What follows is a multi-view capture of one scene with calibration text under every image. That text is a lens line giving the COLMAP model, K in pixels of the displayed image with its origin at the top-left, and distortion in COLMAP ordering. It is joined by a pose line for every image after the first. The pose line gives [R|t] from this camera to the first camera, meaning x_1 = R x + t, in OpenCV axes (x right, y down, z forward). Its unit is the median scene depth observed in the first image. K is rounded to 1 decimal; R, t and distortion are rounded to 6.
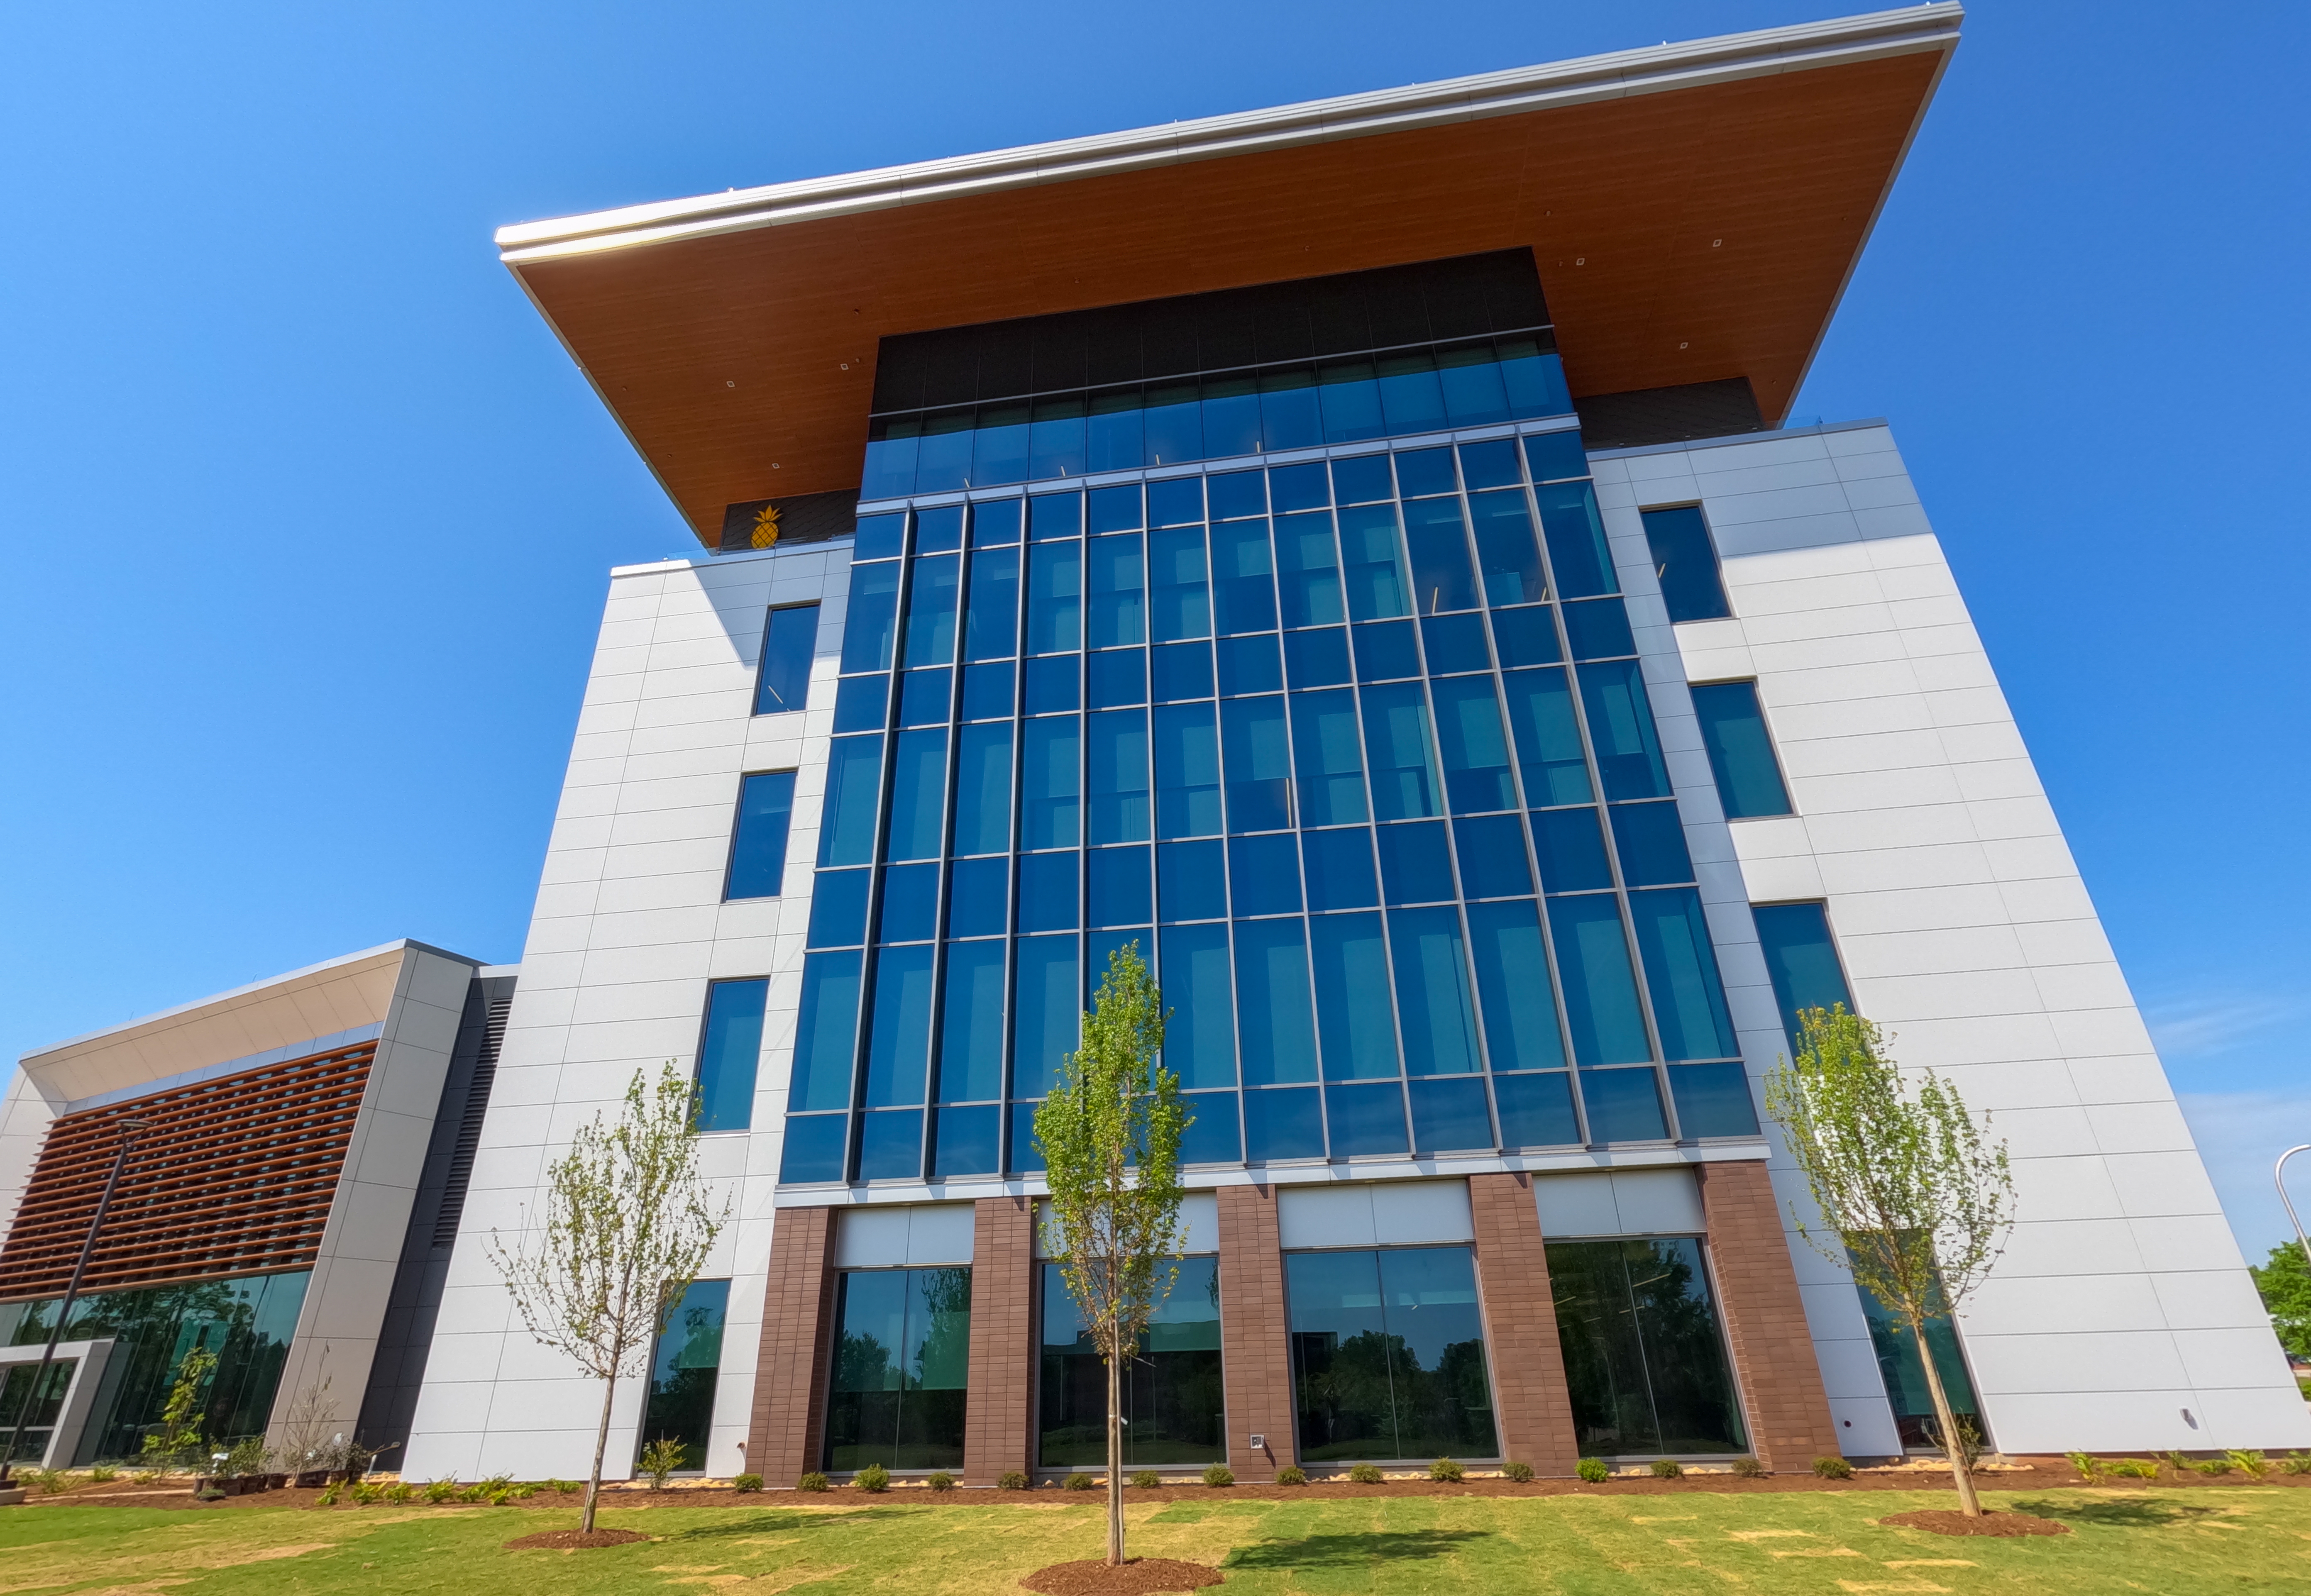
lens RADIAL K [[1053.5, 0, 1146.6], [0, 1053.5, 884.4], [0, 0, 1]] dist [0.000096, -0.000282]
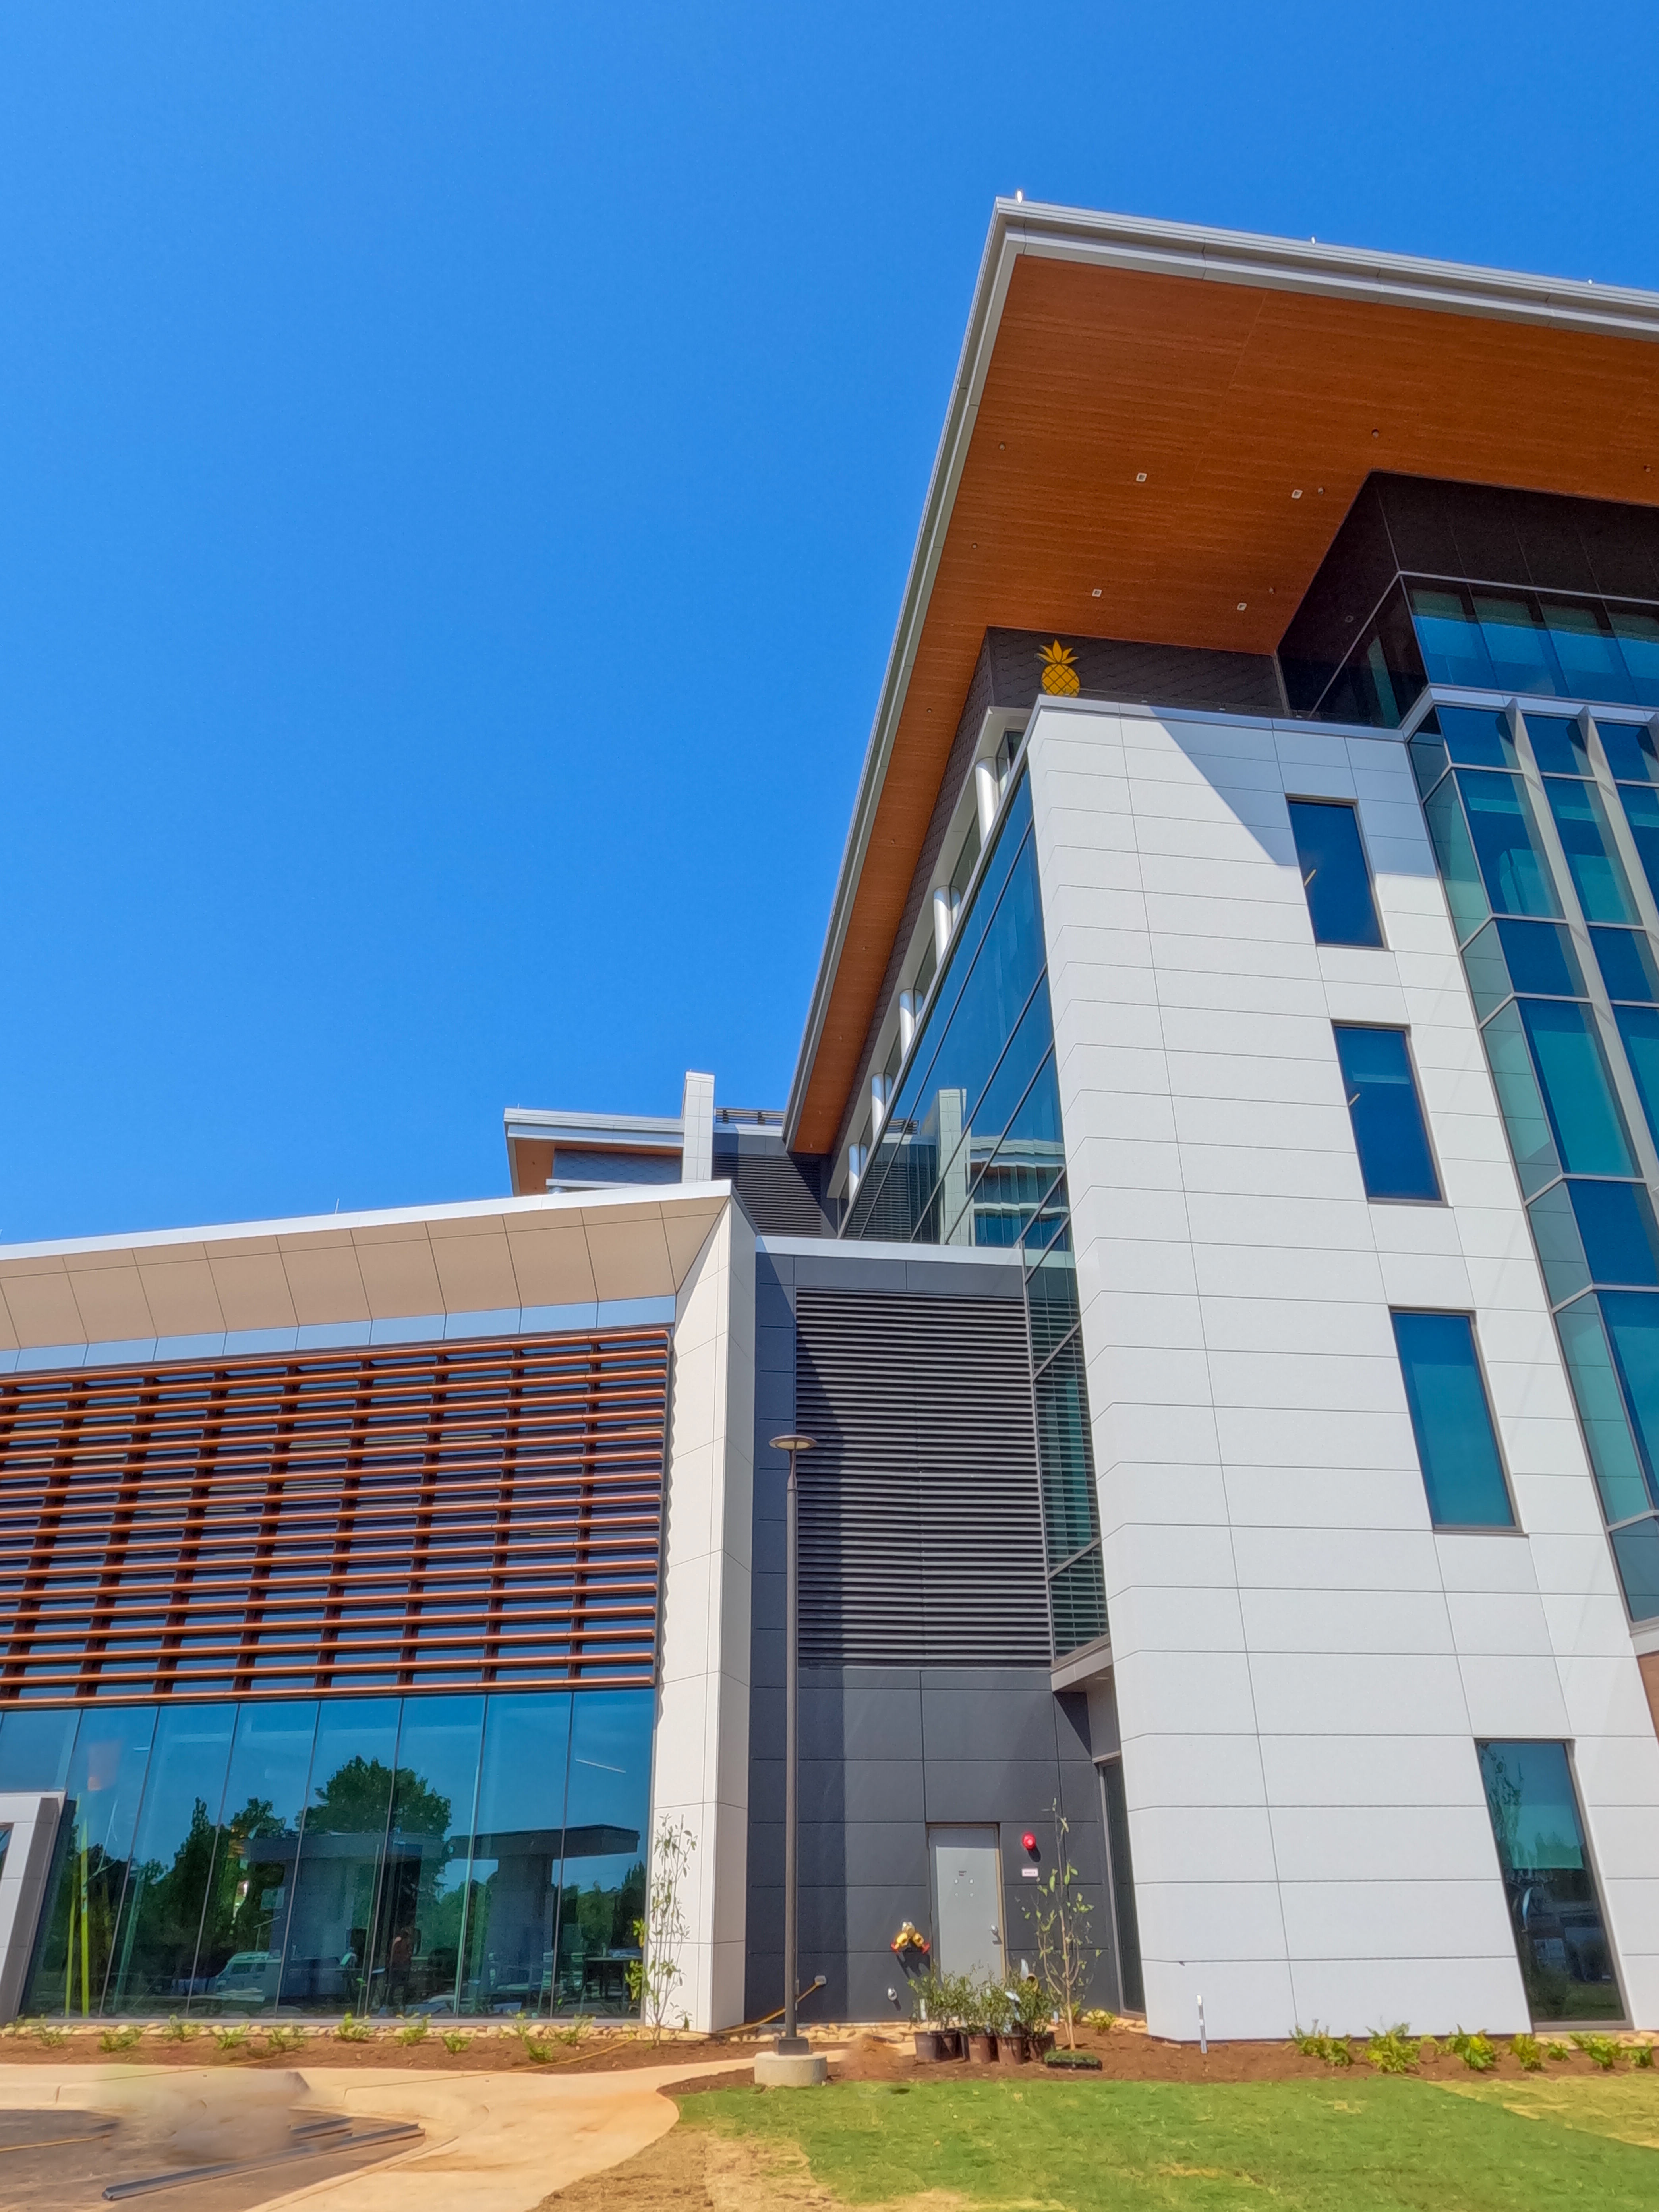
lens RADIAL K [[1476.5, 0, 829.5], [0, 1476.5, 1106.0], [0, 0, 1]] dist [0.003327, -0.001214]
pose [[0.966499, 0.126840, 0.223139, -0.890335], [-0.110507, 0.990296, -0.084272, 0.071874], [-0.231662, 0.056791, 0.971137, 0.098245]]
